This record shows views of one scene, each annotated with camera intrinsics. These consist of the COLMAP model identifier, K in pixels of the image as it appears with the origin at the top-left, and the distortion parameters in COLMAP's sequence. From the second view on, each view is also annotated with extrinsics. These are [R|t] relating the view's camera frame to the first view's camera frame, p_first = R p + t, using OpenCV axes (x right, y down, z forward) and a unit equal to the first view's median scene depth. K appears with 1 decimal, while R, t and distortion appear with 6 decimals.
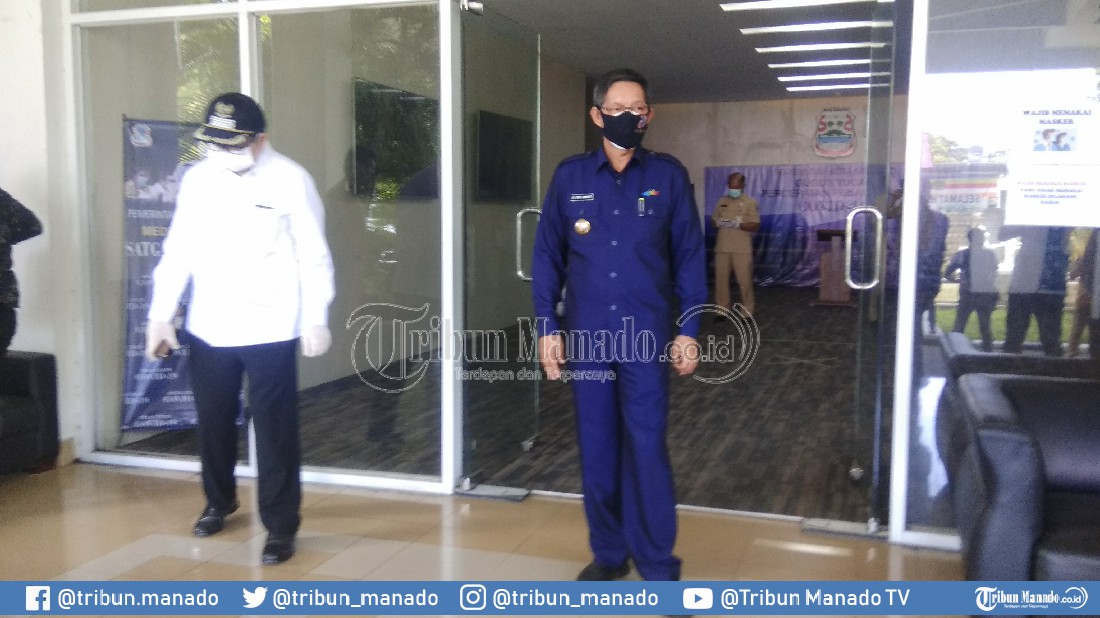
lens RADIAL K [[1064.4, 0, 550.0], [0, 1064.4, 309.0], [0, 0, 1]] dist [0.097691, -0.220783]
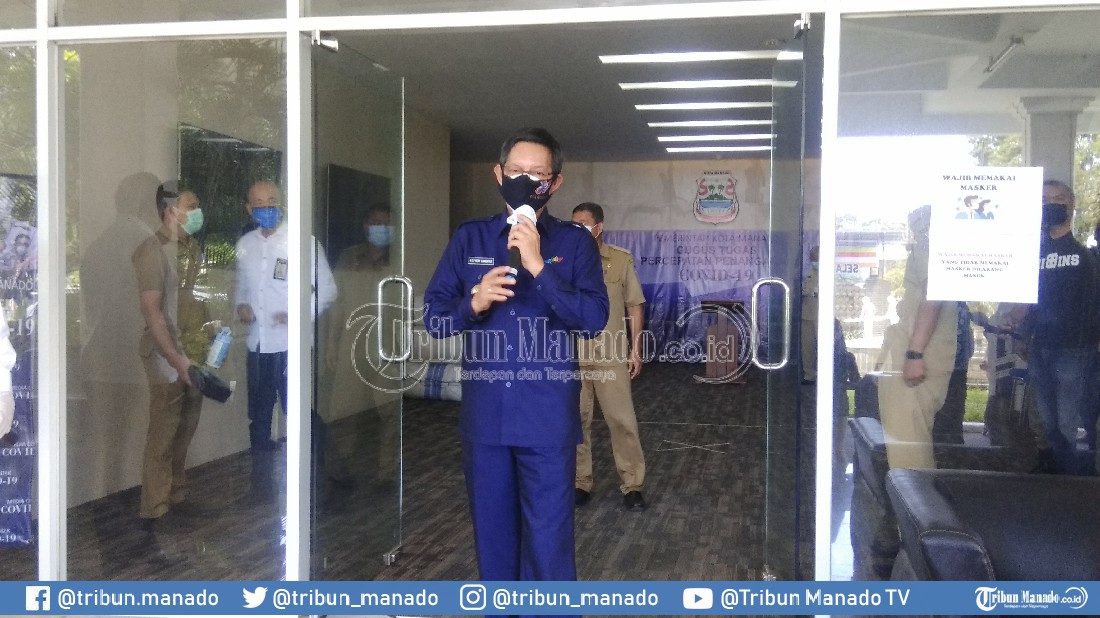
lens RADIAL K [[1064.4, 0, 550.0], [0, 1064.4, 309.0], [0, 0, 1]] dist [0.097691, -0.220783]
pose [[0.988971, 0.000924, 0.148107, -0.018373], [0.007601, 0.998346, -0.056983, -0.016537], [-0.147914, 0.057481, 0.987328, 0.118726]]
